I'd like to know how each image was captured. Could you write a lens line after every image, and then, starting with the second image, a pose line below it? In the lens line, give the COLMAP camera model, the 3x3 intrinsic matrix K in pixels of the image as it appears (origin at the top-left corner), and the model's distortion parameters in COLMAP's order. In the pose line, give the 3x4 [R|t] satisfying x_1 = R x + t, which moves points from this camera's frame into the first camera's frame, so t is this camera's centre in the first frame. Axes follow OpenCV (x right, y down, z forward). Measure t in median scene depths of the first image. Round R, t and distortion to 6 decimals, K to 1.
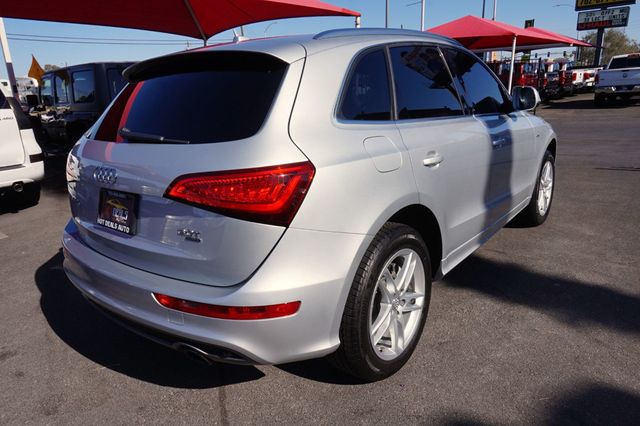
lens RADIAL K [[436.3, 0, 320.0], [0, 436.3, 213.0], [0, 0, 1]] dist [-0.038909, 0.030399]
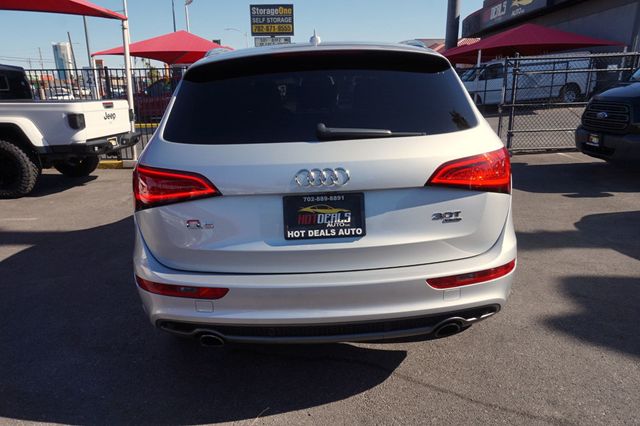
lens RADIAL K [[436.3, 0, 320.0], [0, 436.3, 213.0], [0, 0, 1]] dist [-0.038909, 0.030399]
pose [[0.748336, -0.154233, 0.645140, -0.210438], [0.174473, 0.984113, 0.032889, -0.008687], [-0.639963, 0.087948, 0.763356, 0.062319]]
